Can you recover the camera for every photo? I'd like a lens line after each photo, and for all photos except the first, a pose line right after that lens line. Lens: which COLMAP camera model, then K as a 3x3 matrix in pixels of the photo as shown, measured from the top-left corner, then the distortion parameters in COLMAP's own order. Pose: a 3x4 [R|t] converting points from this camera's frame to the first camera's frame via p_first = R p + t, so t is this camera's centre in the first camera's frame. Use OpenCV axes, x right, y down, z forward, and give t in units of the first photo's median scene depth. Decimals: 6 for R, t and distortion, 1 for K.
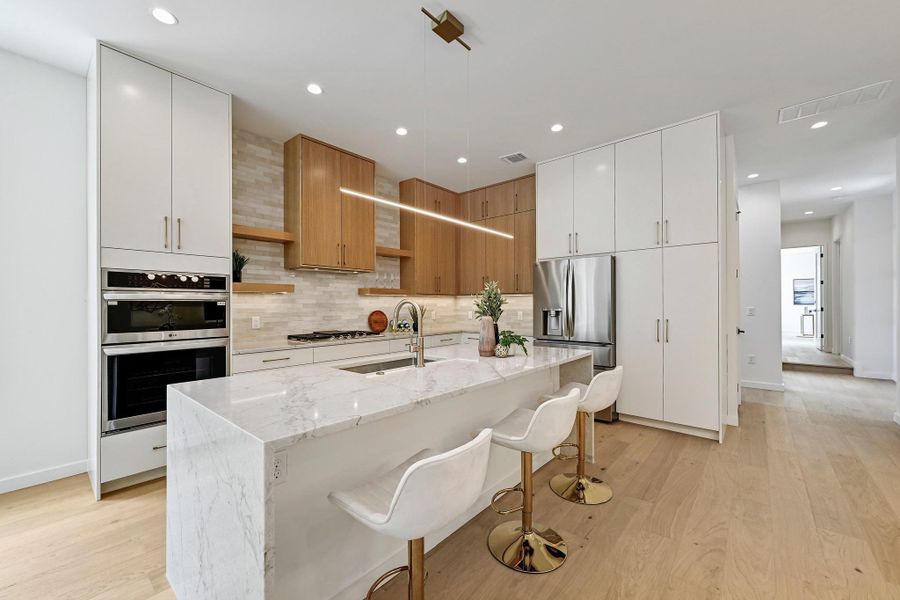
lens RADIAL K [[358.1, 0, 448.6], [0, 358.1, 303.6], [0, 0, 1]] dist [-0.000058, -0.000204]
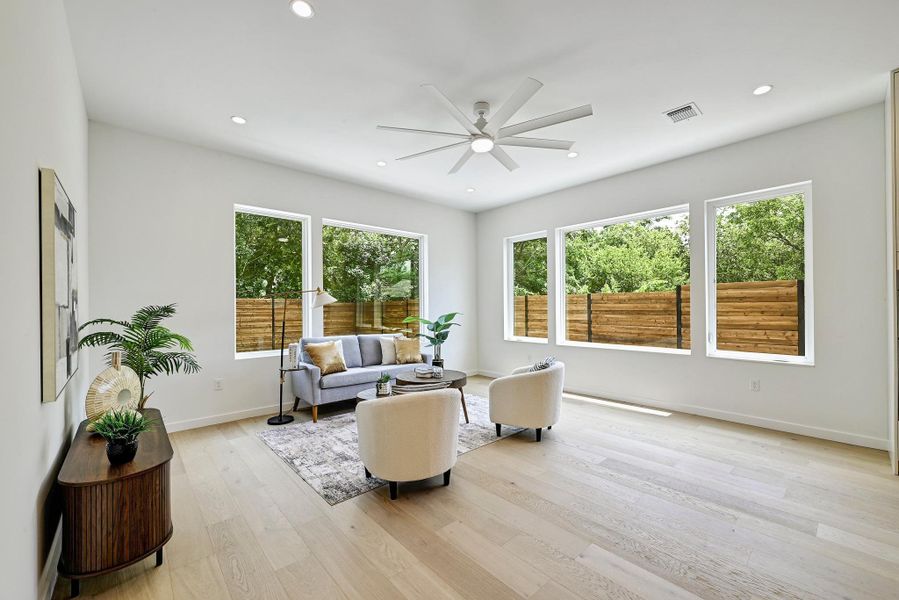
lens RADIAL K [[357.7, 0, 455.2], [0, 357.7, 305.1], [0, 0, 1]] dist [-0.000058, -0.000204]
pose [[-0.115488, 0.000555, -0.993309, 0.197400], [0.010386, 0.999946, -0.000648, -0.001822], [0.993255, -0.010392, -0.115488, -0.163048]]
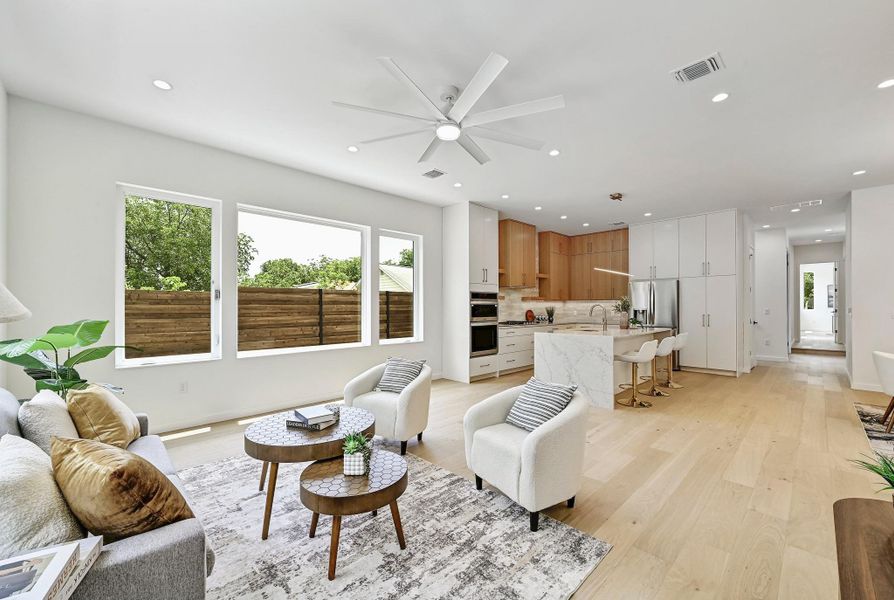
lens RADIAL K [[364.3, 0, 442.3], [0, 364.3, 306.7], [0, 0, 1]] dist [-0.000991, -0.000149]
pose [[0.996408, 0.002053, -0.084653, -0.607364], [-0.001898, 0.999996, 0.001921, 0.002484], [0.084657, -0.001753, 0.996409, -1.001460]]
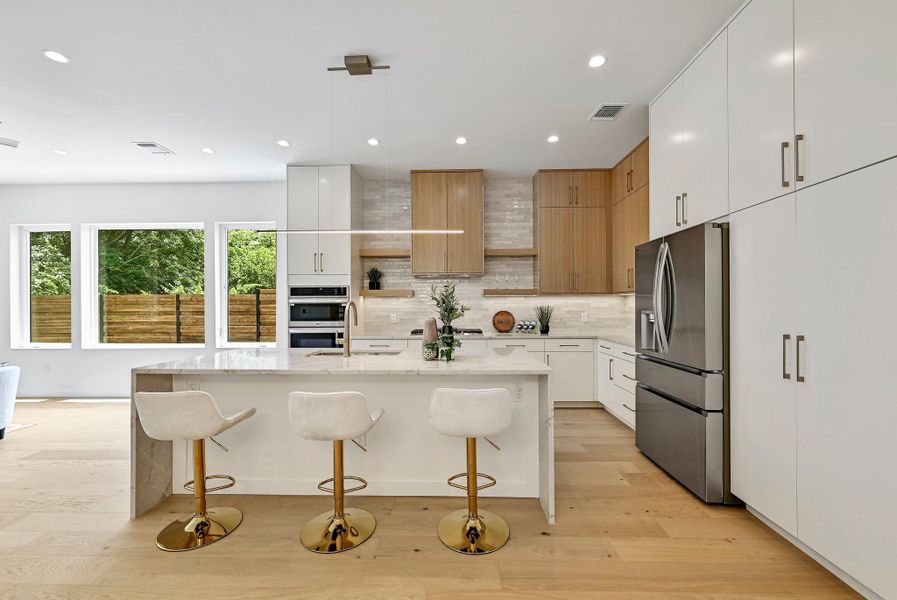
lens RADIAL K [[356.9, 0, 442.7], [0, 356.9, 305.6], [0, 0, 1]] dist [-0.000058, -0.000204]
pose [[0.634347, 0.001185, -0.773048, 0.625737], [0.004230, 0.999979, 0.005004, -0.002046], [0.773037, -0.006444, 0.634328, 0.282311]]
